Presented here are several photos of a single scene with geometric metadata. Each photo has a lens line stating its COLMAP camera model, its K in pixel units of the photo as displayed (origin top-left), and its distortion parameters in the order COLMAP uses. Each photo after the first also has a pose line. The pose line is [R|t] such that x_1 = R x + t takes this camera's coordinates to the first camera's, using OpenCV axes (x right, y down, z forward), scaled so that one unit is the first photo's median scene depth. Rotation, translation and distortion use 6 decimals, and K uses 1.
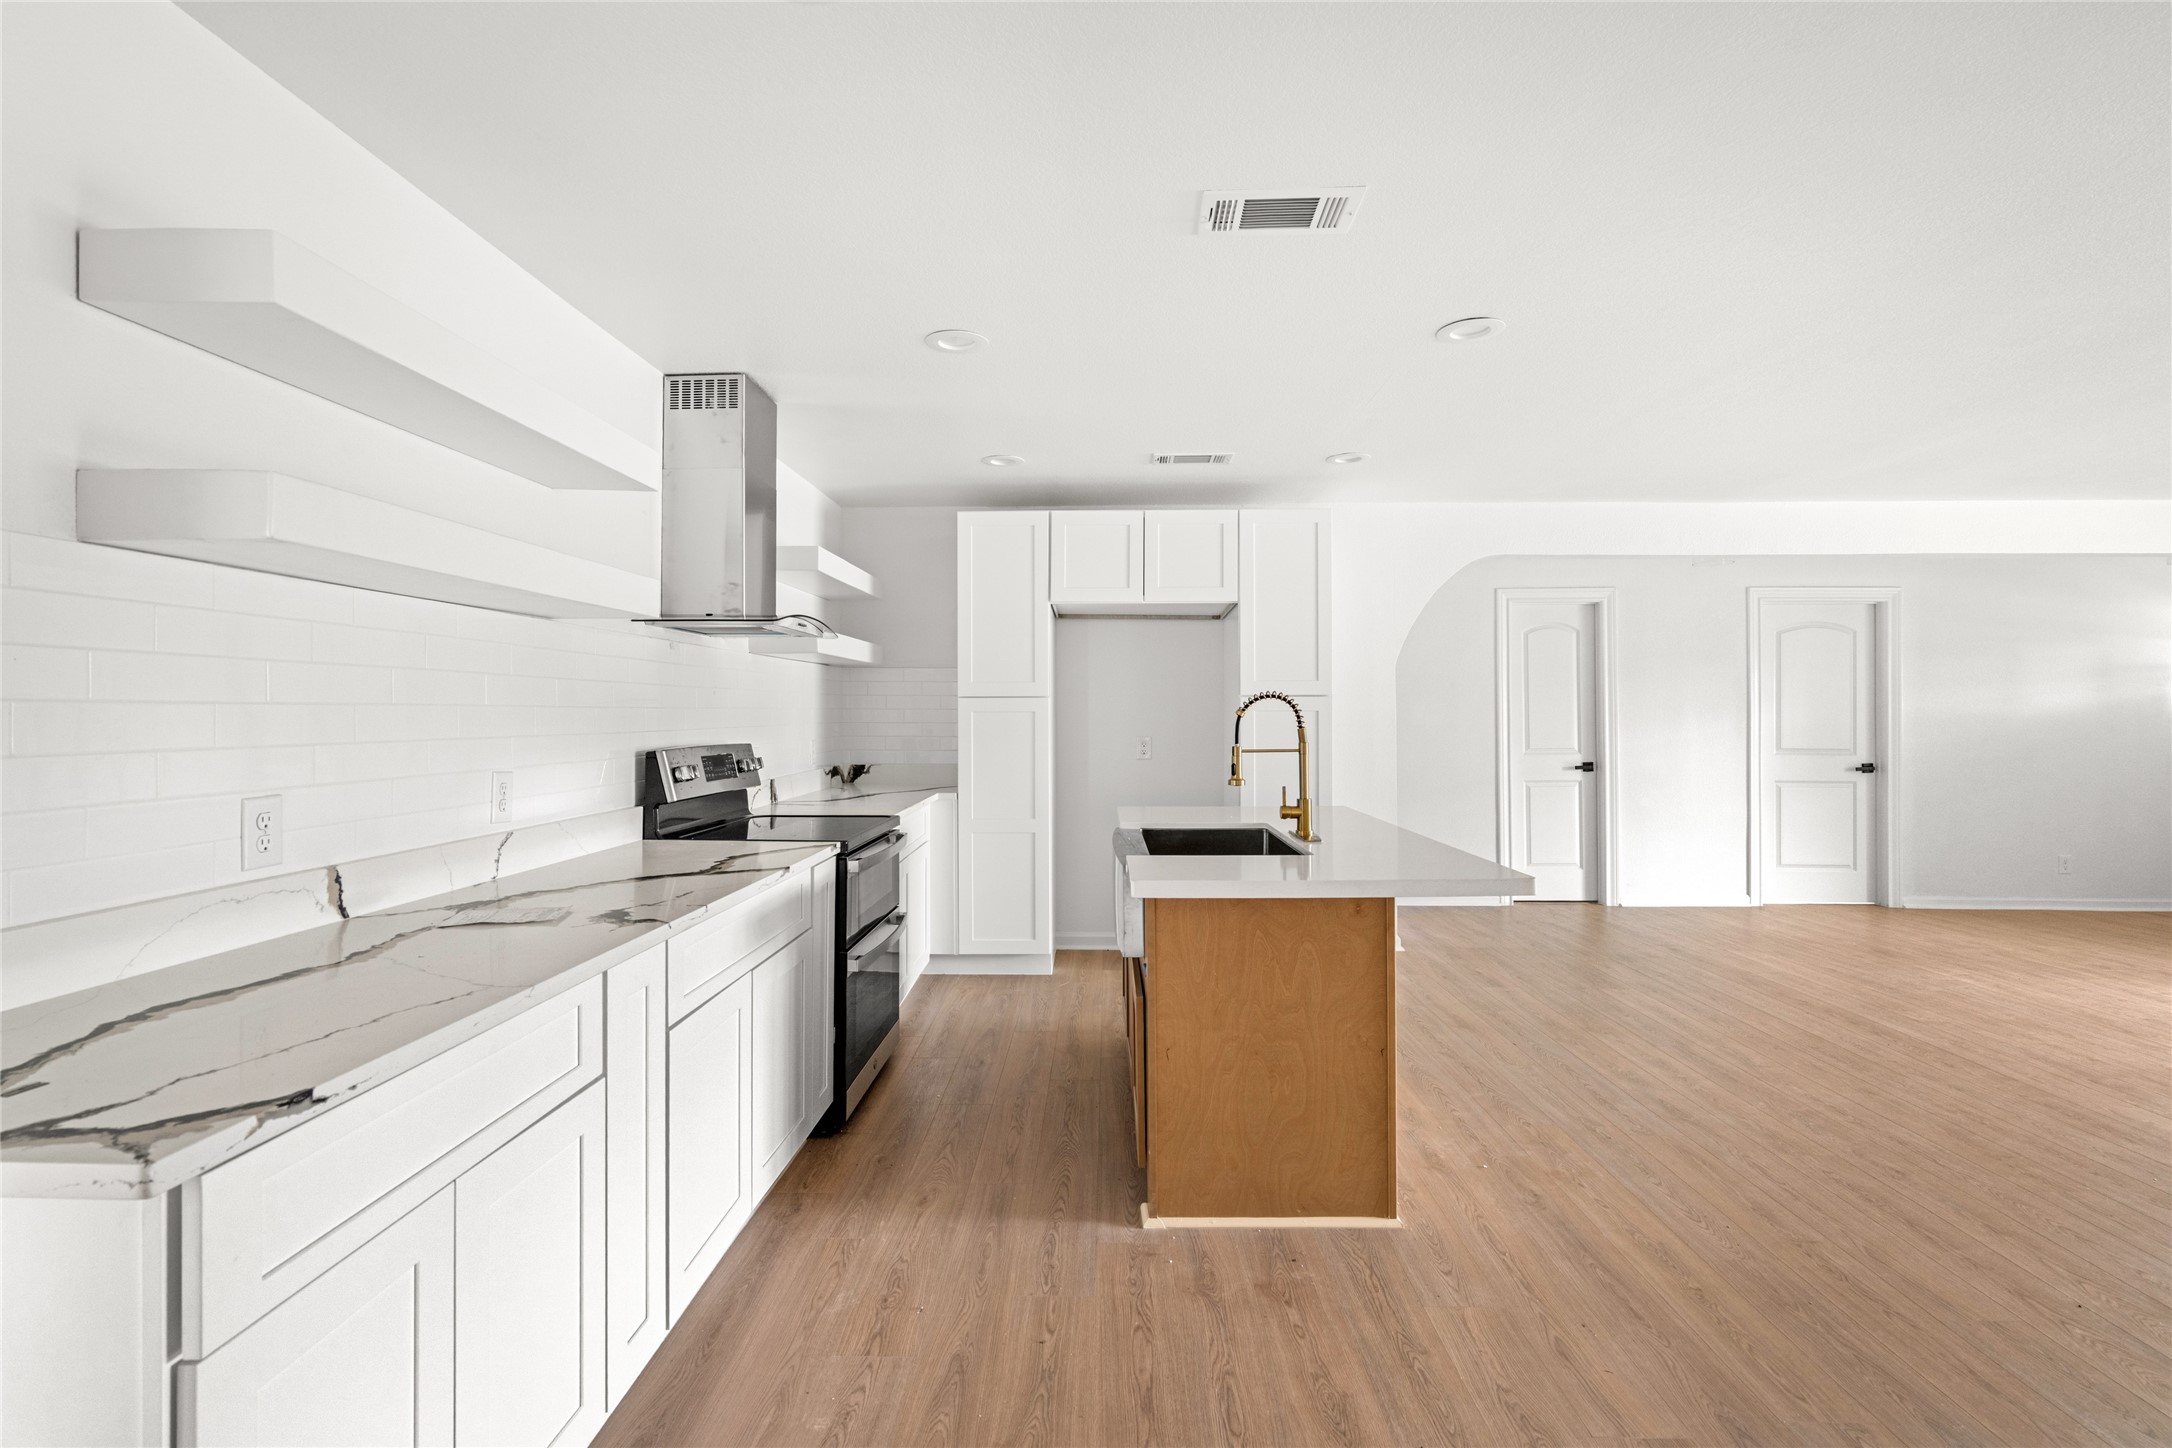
lens RADIAL K [[996.7, 0, 1080.2], [0, 996.7, 709.1], [0, 0, 1]] dist [-0.001686, 0.000934]
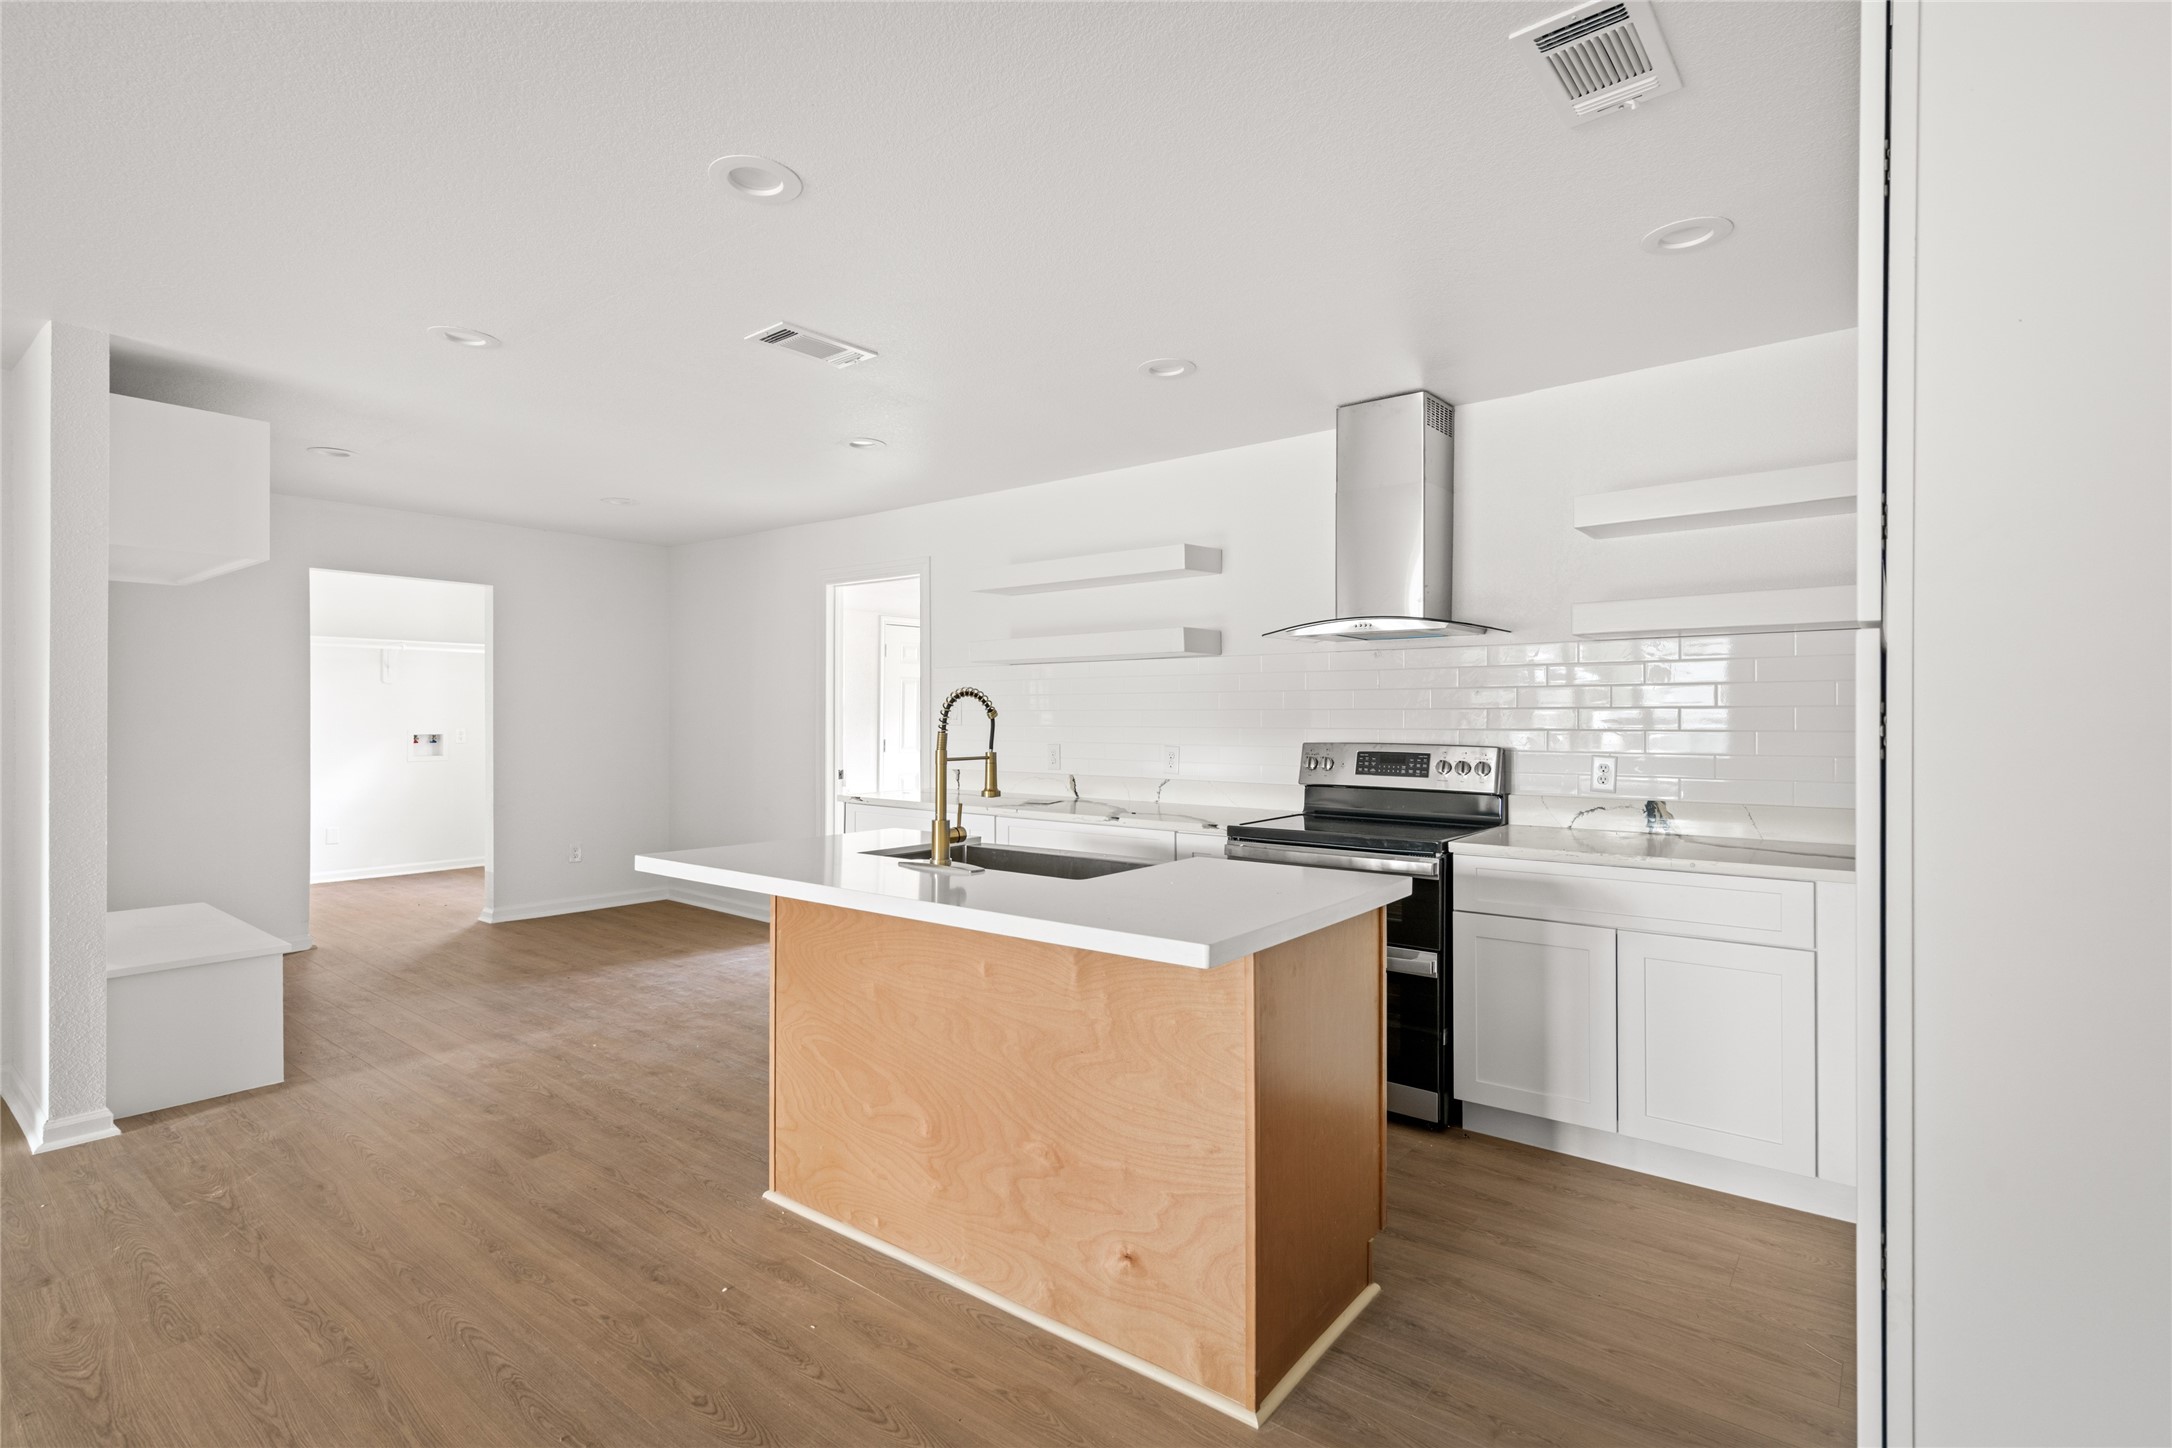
lens RADIAL K [[1032.1, 0, 1077.9], [0, 1032.1, 716.6], [0, 0, 1]] dist [0.001440, 0.000572]
pose [[-0.602329, 0.002740, -0.798243, 0.776292], [0.005928, 0.999982, -0.001040, 0.006778], [0.798226, -0.005358, -0.602334, 1.499573]]
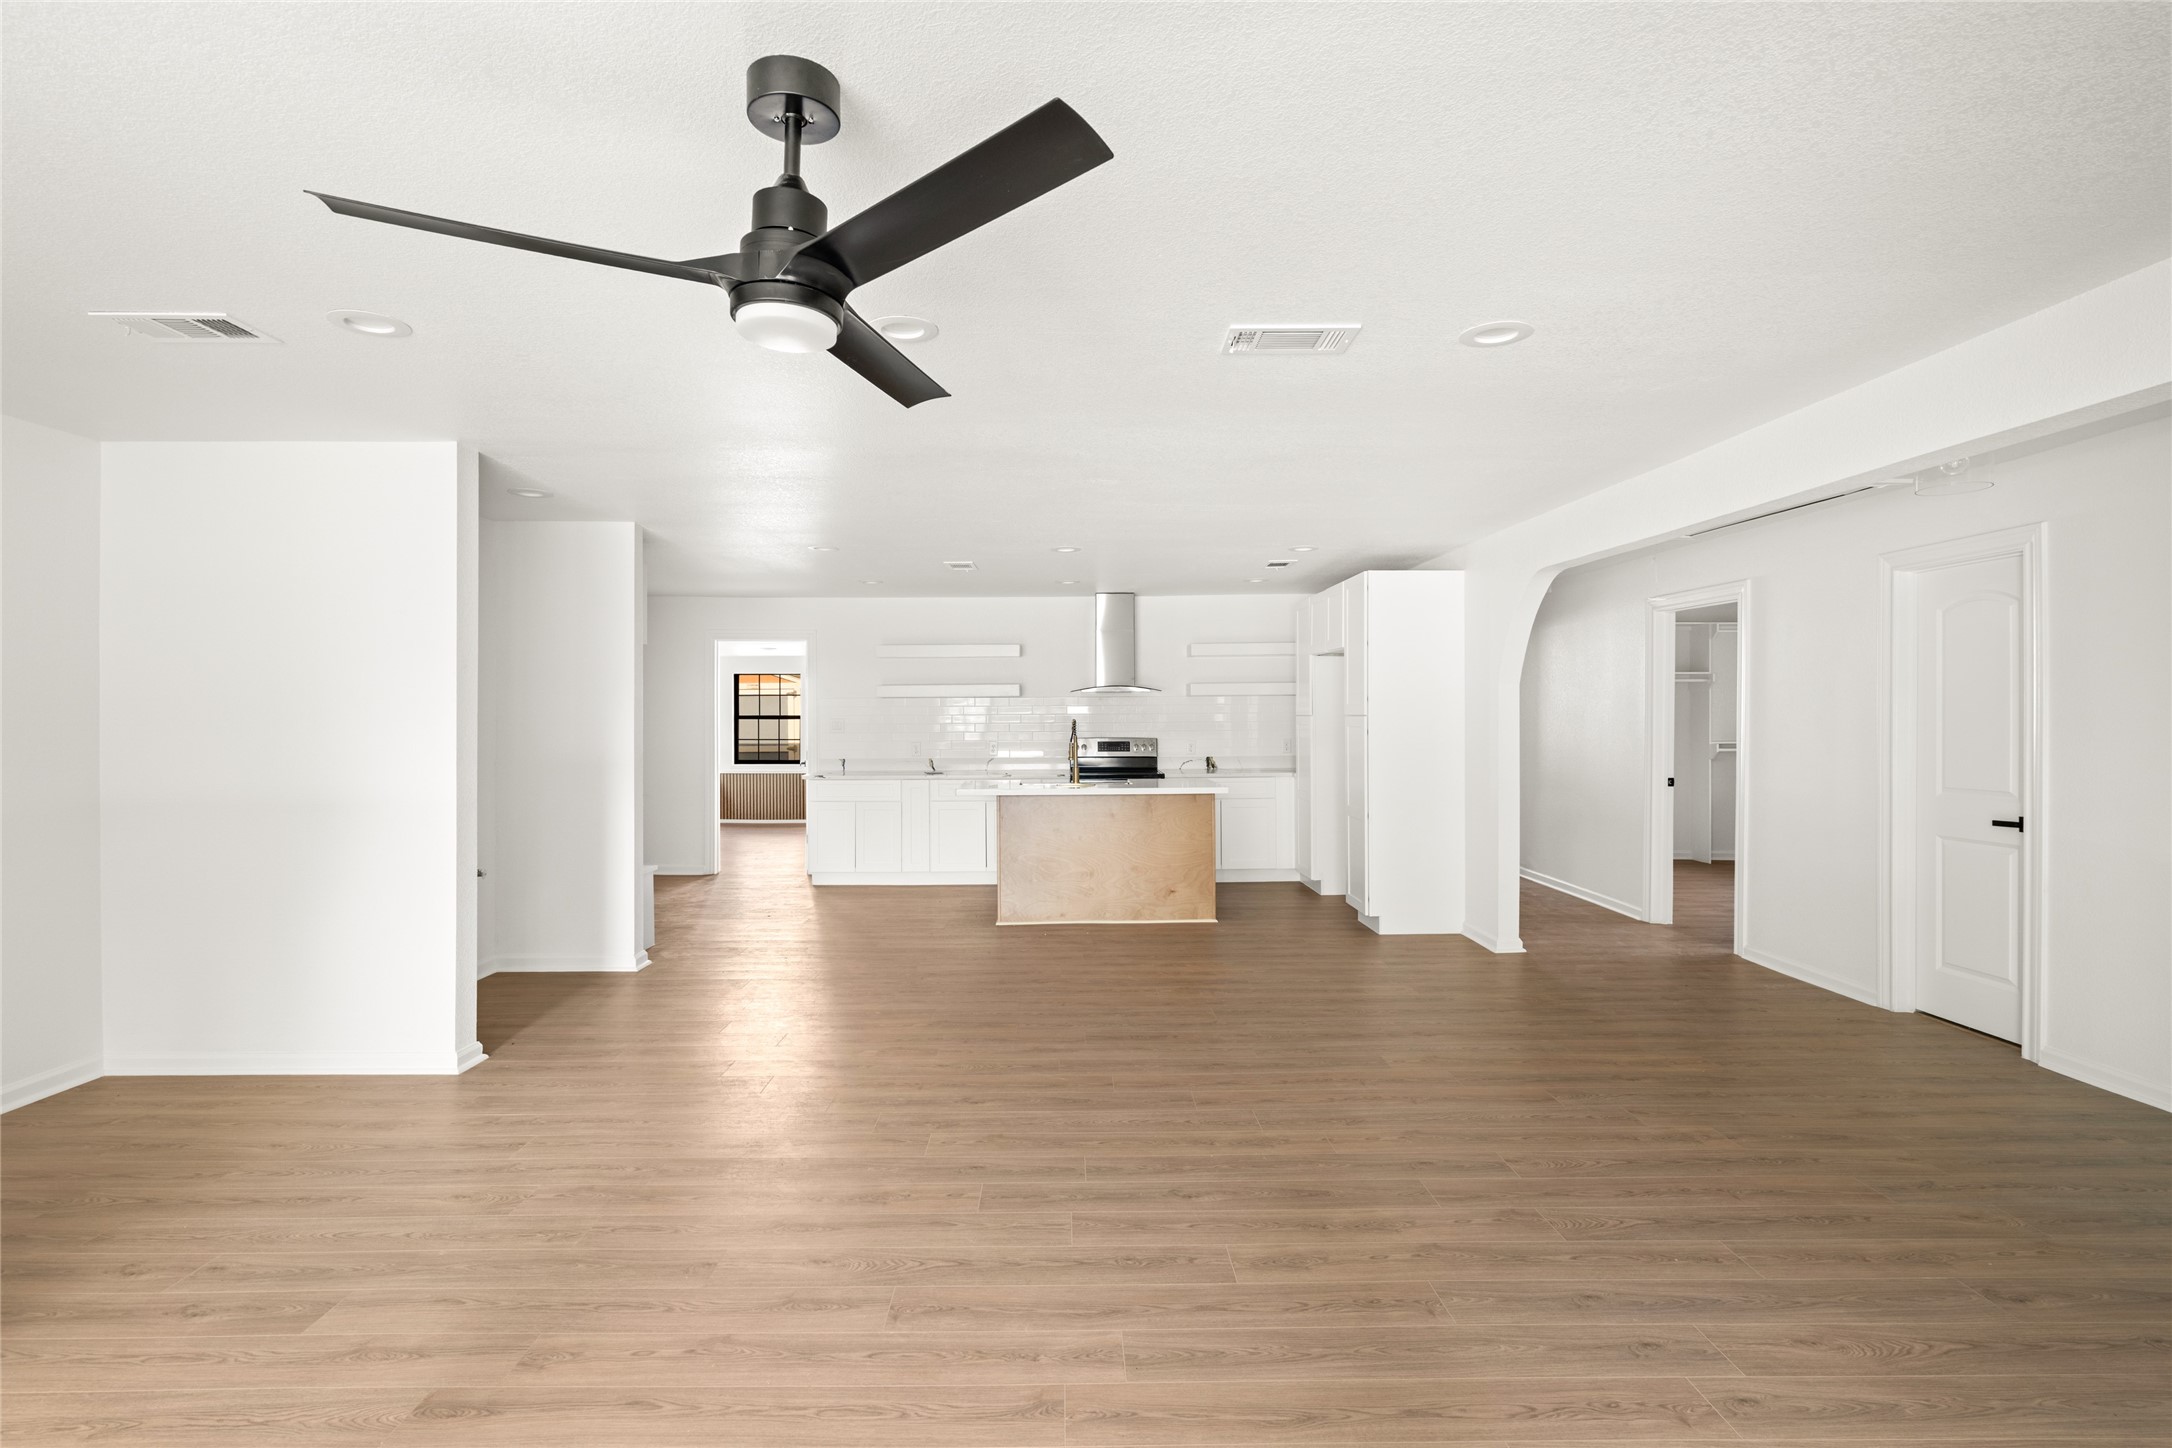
lens RADIAL K [[1004.1, 0, 1075.1], [0, 1004.1, 710.1], [0, 0, 1]] dist [-0.000875, 0.000716]
pose [[0.043410, -0.001297, -0.999057, 2.319434], [0.010396, 0.999946, -0.000847, -0.035254], [0.999003, -0.010349, 0.043421, 0.850218]]
